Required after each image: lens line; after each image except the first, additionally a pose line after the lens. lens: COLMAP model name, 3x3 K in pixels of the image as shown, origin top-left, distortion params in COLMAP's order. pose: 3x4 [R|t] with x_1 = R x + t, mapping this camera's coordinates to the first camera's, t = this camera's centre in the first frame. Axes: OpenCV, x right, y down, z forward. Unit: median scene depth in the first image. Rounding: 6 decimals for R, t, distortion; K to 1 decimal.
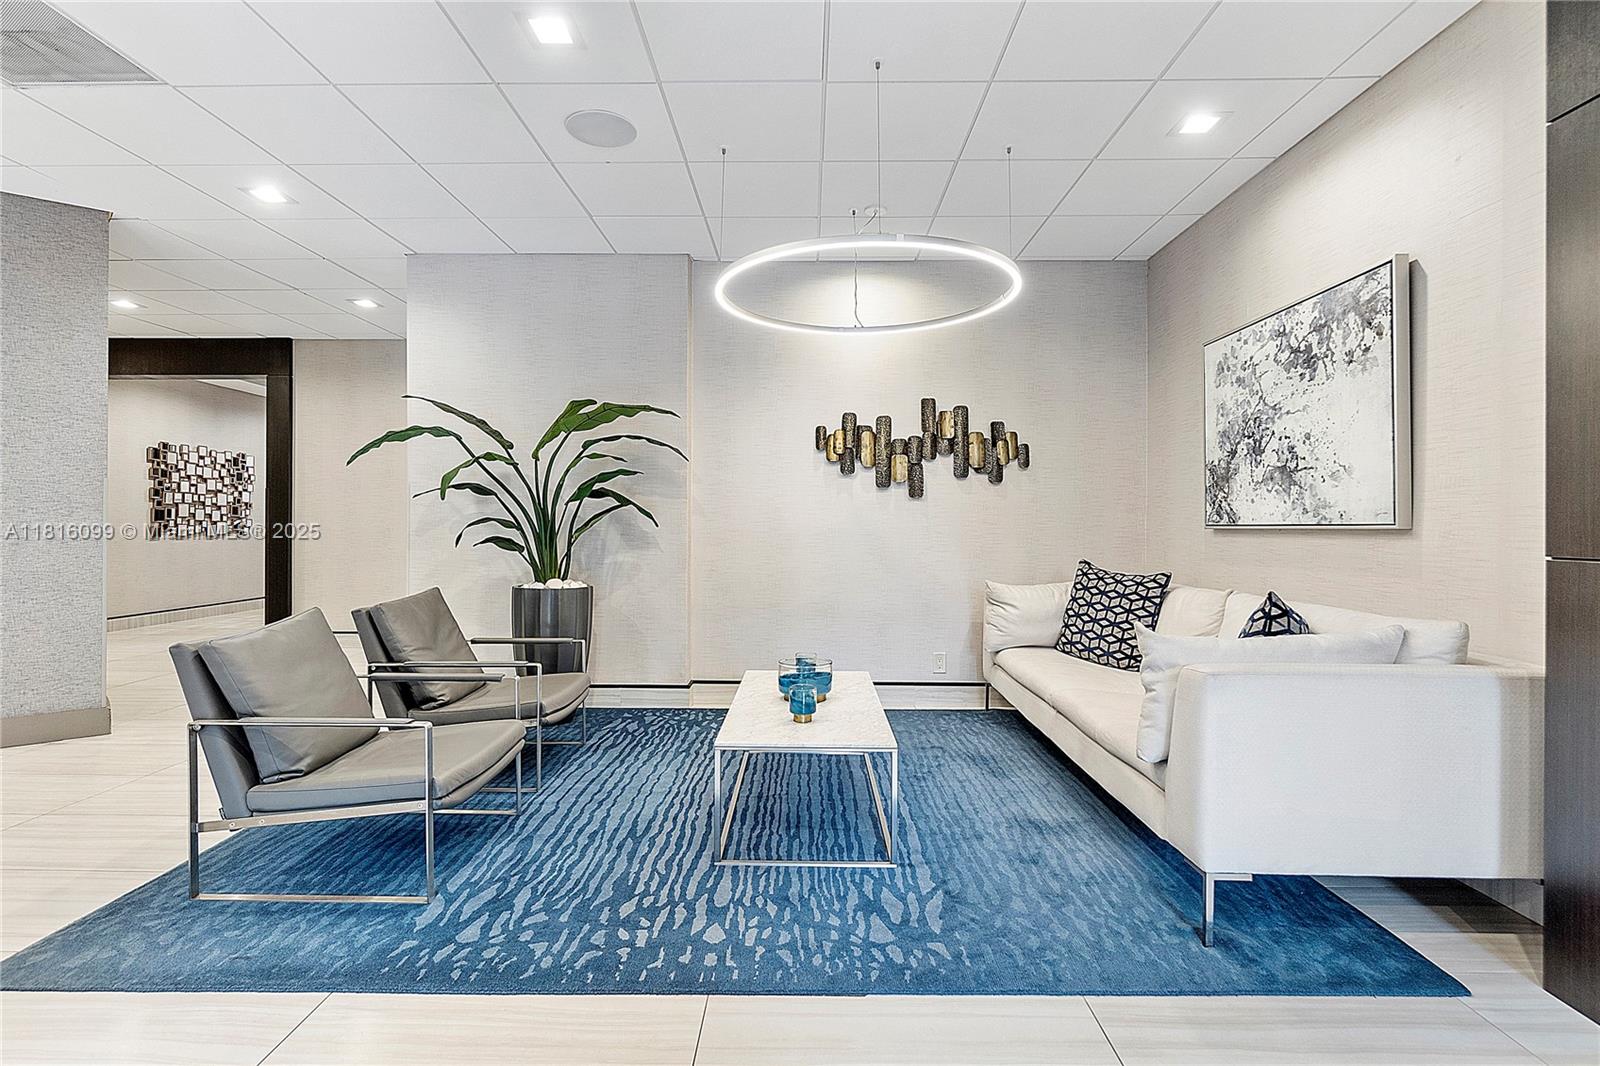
lens RADIAL K [[739.2, 0, 800.9], [0, 739.2, 525.3], [0, 0, 1]] dist [-0.000909, -0.000021]
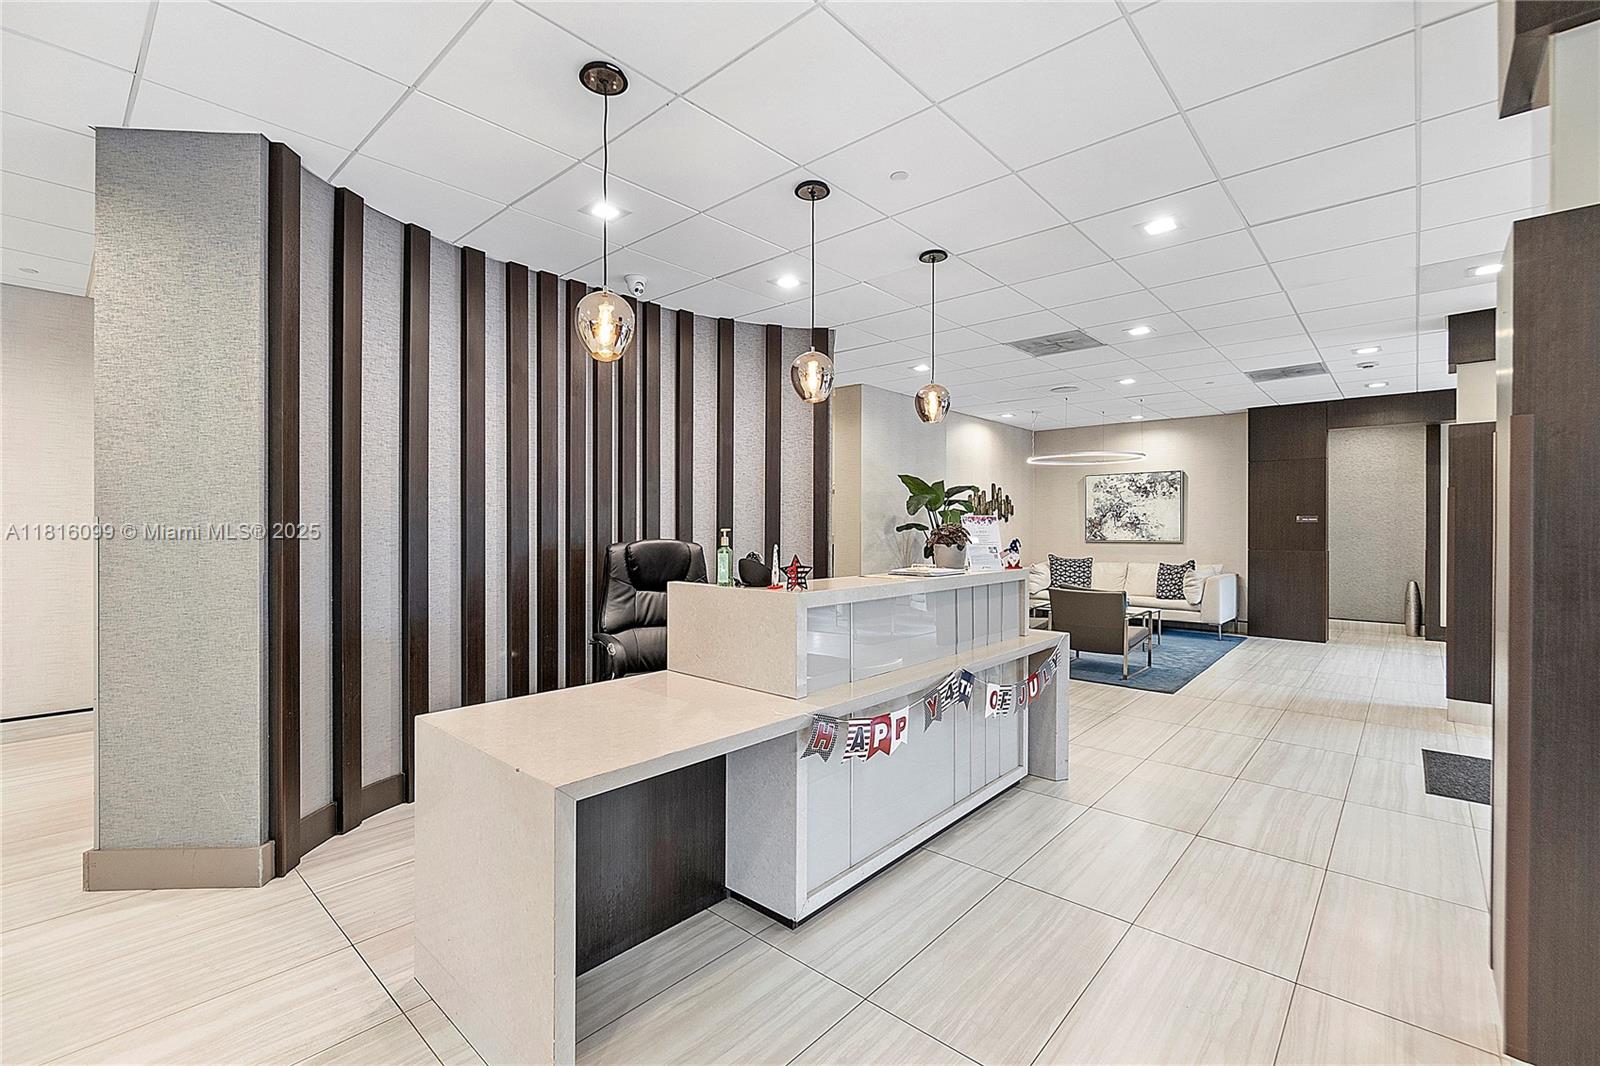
lens RADIAL K [[689.5, 0, 800.1], [0, 689.5, 529.4], [0, 0, 1]] dist [0.000012, 0.000005]
pose [[0.661999, -0.004796, 0.749490, -2.452127], [0.003088, 0.999988, 0.003671, -0.062799], [-0.749499, -0.000116, 0.662006, 0.100547]]
